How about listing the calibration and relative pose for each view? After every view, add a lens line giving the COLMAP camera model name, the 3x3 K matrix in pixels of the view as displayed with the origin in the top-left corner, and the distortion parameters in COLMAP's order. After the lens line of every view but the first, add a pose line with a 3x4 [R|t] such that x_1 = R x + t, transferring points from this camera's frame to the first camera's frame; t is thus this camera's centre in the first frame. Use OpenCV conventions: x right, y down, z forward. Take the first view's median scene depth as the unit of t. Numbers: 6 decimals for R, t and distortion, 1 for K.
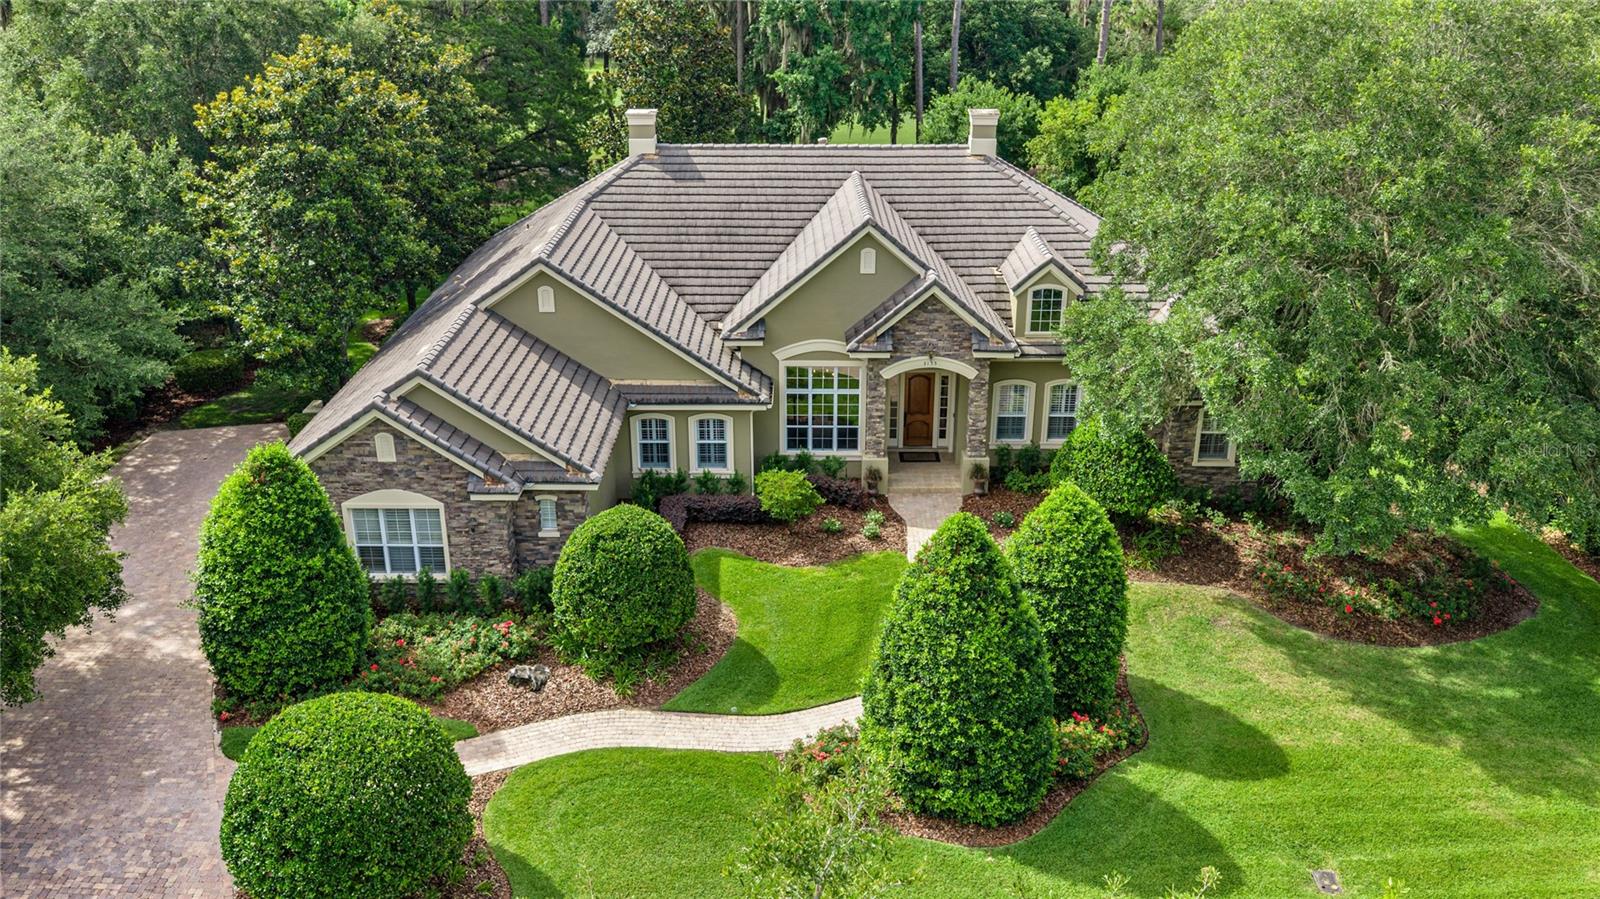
lens RADIAL K [[1327.3, 0, 800.0], [0, 1327.3, 449.5], [0, 0, 1]] dist [0.030563, -0.061465]
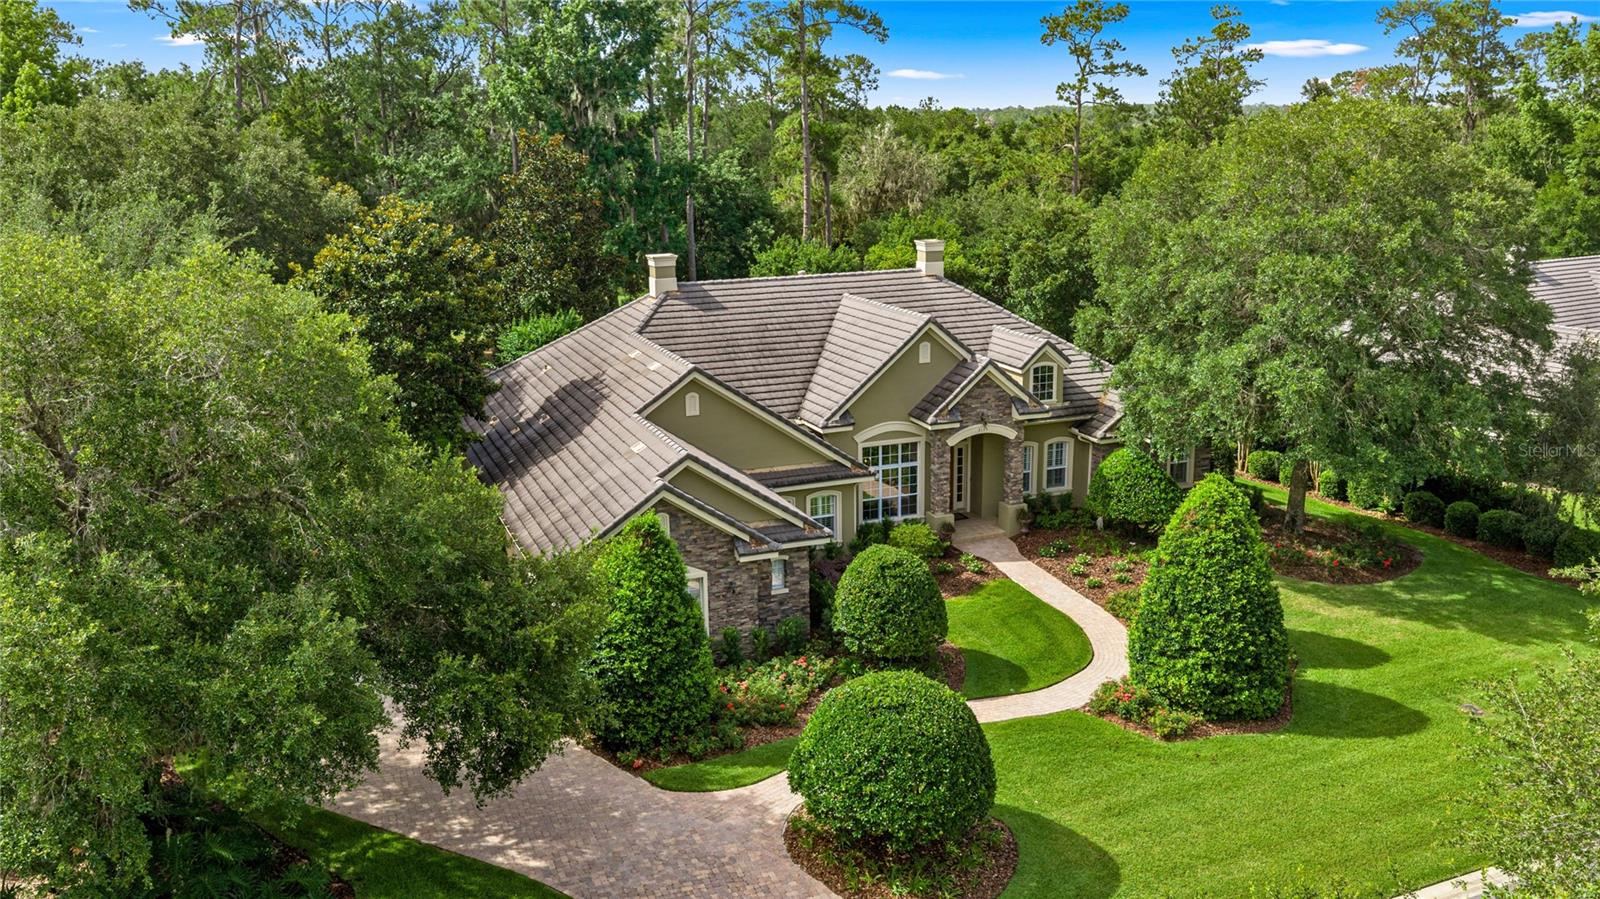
lens RADIAL K [[1327.3, 0, 800.0], [0, 1327.3, 449.5], [0, 0, 1]] dist [0.030563, -0.061465]
pose [[0.926489, -0.103812, 0.361720, -0.542197], [0.156096, 0.980622, -0.118381, 0.077439], [-0.342421, 0.166142, 0.924740, -0.082198]]
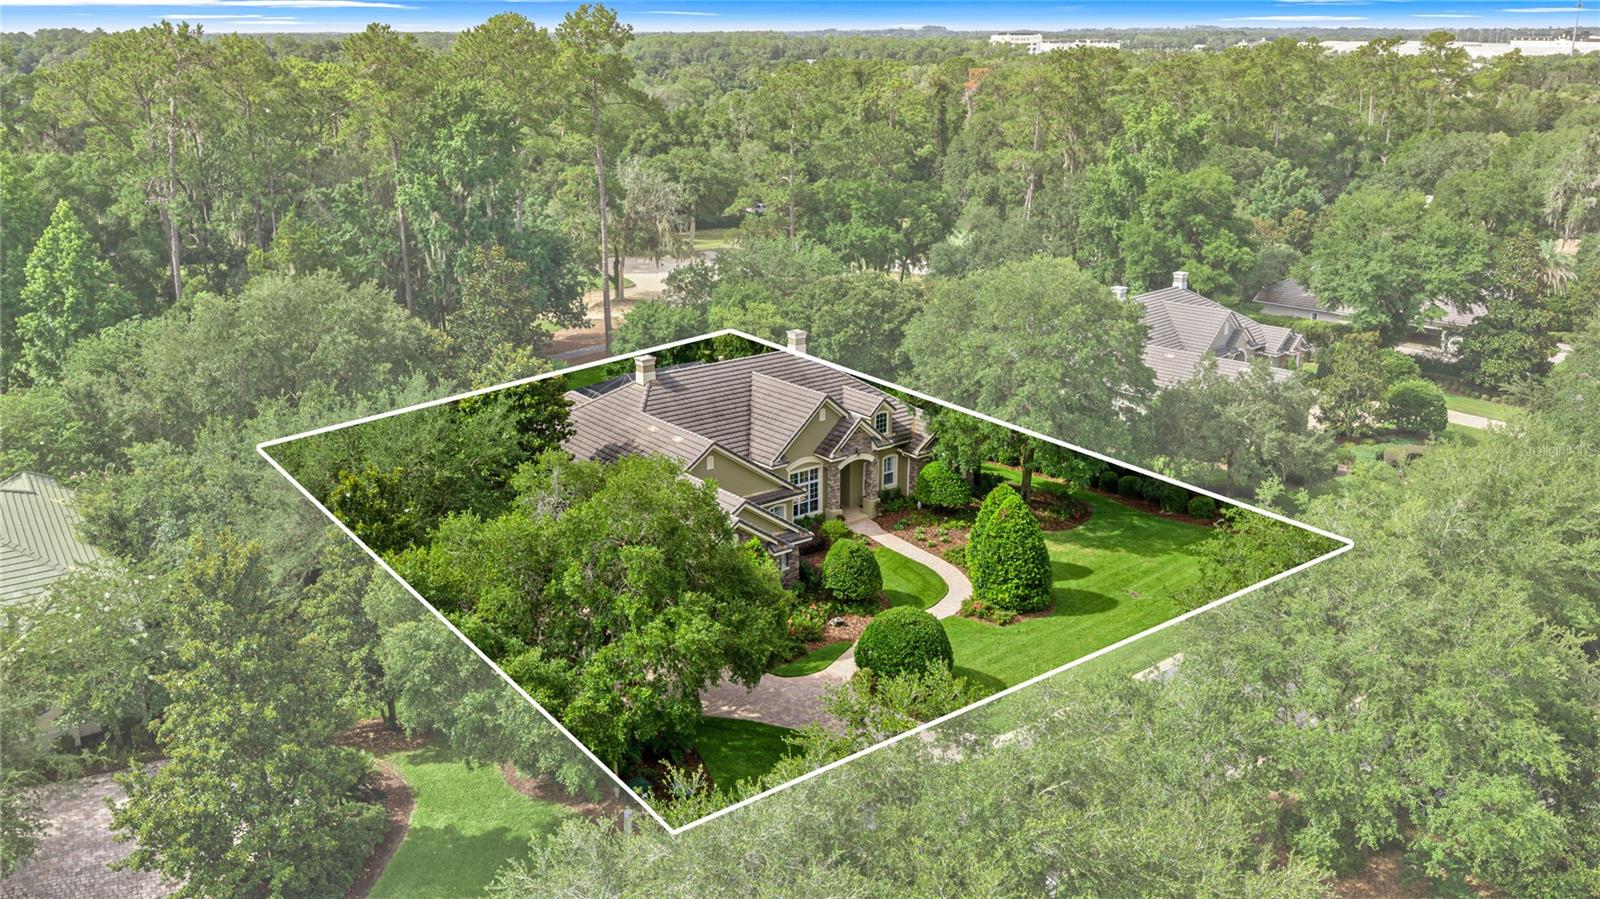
lens RADIAL K [[1327.3, 0, 800.0], [0, 1327.3, 449.5], [0, 0, 1]] dist [0.030563, -0.061465]
pose [[0.782103, -0.189015, 0.593791, -1.277935], [0.240134, 0.970712, -0.007293, -0.089546], [-0.575022, 0.148293, 0.804586, -0.653237]]
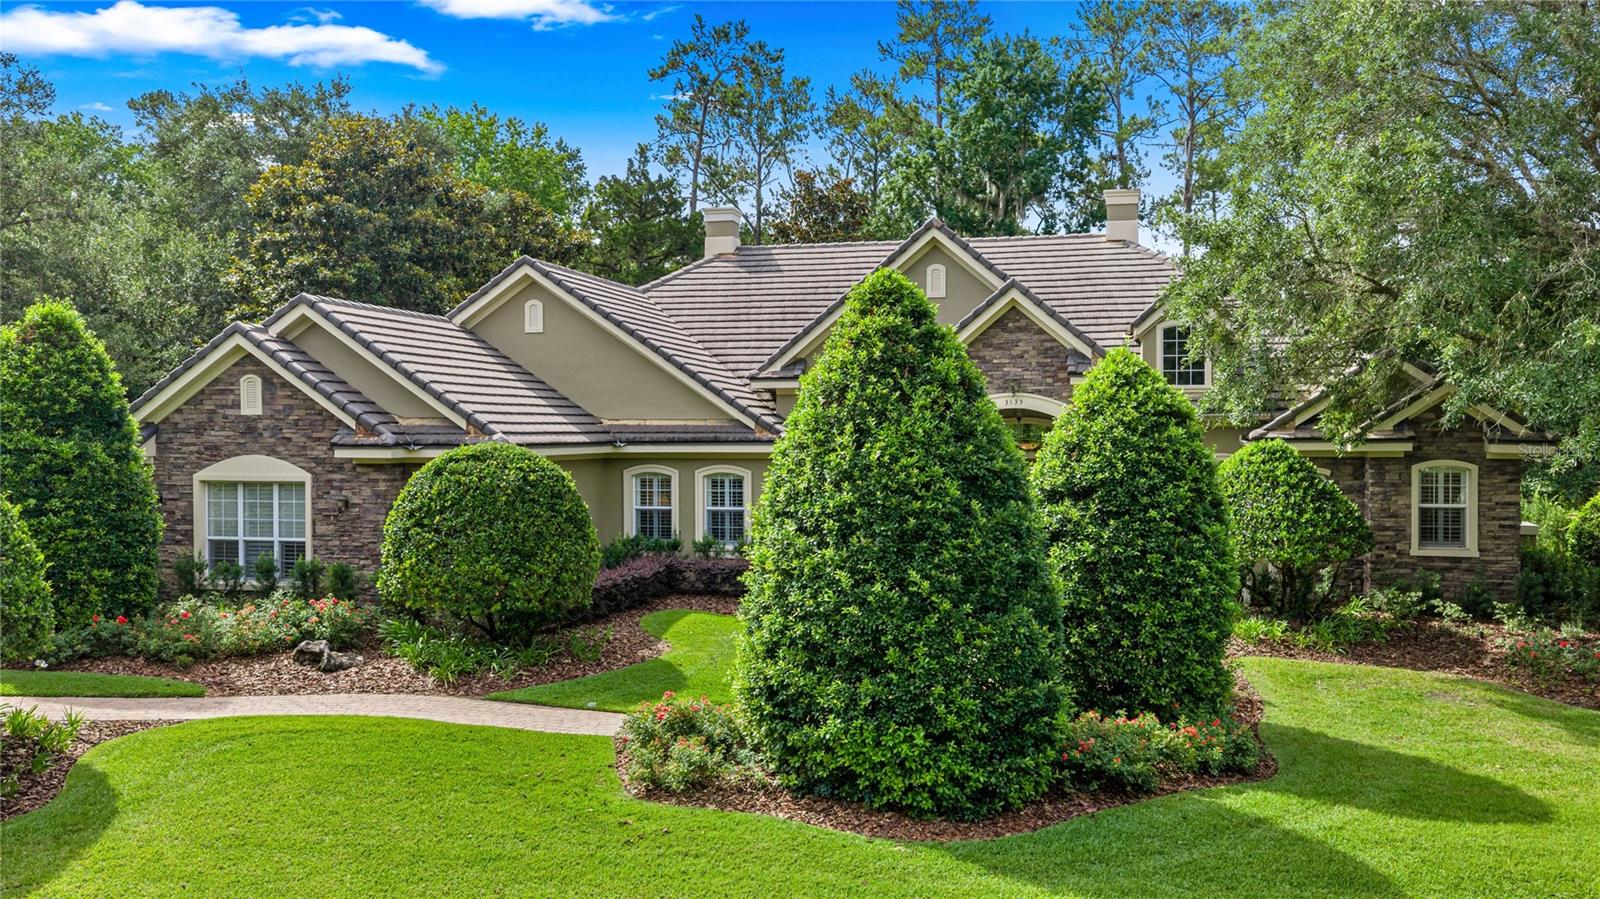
lens RADIAL K [[1327.3, 0, 800.0], [0, 1327.3, 449.5], [0, 0, 1]] dist [0.030563, -0.061465]
pose [[0.974852, 0.002066, -0.222843, 0.157386], [-0.083358, 0.930750, -0.356029, 0.250690], [0.206676, 0.365651, 0.907516, 0.333455]]
